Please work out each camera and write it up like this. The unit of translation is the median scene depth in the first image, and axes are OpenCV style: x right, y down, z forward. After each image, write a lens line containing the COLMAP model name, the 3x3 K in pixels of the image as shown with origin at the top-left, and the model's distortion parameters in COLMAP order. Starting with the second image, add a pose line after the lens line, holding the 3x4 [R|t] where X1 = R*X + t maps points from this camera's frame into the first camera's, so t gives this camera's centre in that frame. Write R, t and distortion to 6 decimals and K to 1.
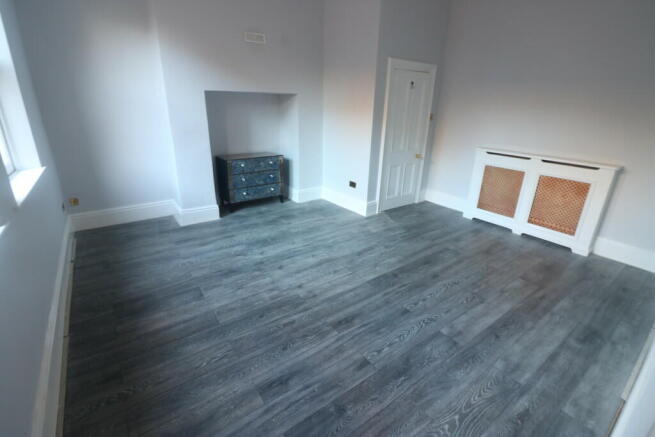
lens RADIAL K [[302.8, 0, 323.1], [0, 302.8, 213.8], [0, 0, 1]] dist [-0.010960, -0.010303]
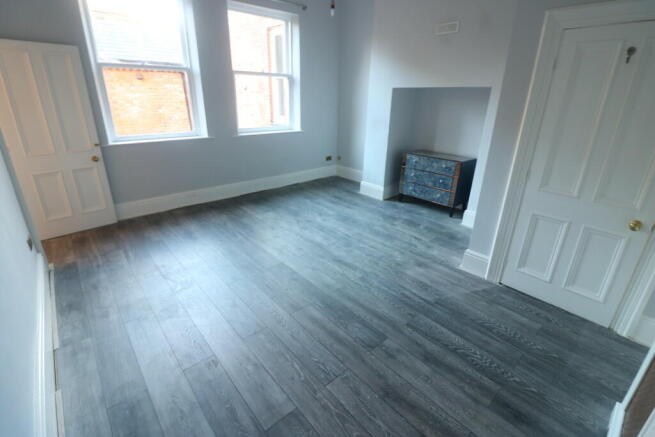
lens RADIAL K [[302.8, 0, 323.1], [0, 302.8, 213.8], [0, 0, 1]] dist [-0.010960, -0.010303]
pose [[0.080803, 0.341764, -0.936306, 0.829600], [-0.352189, 0.888571, 0.293946, -0.221666], [0.932434, 0.306005, 0.192164, 0.662947]]
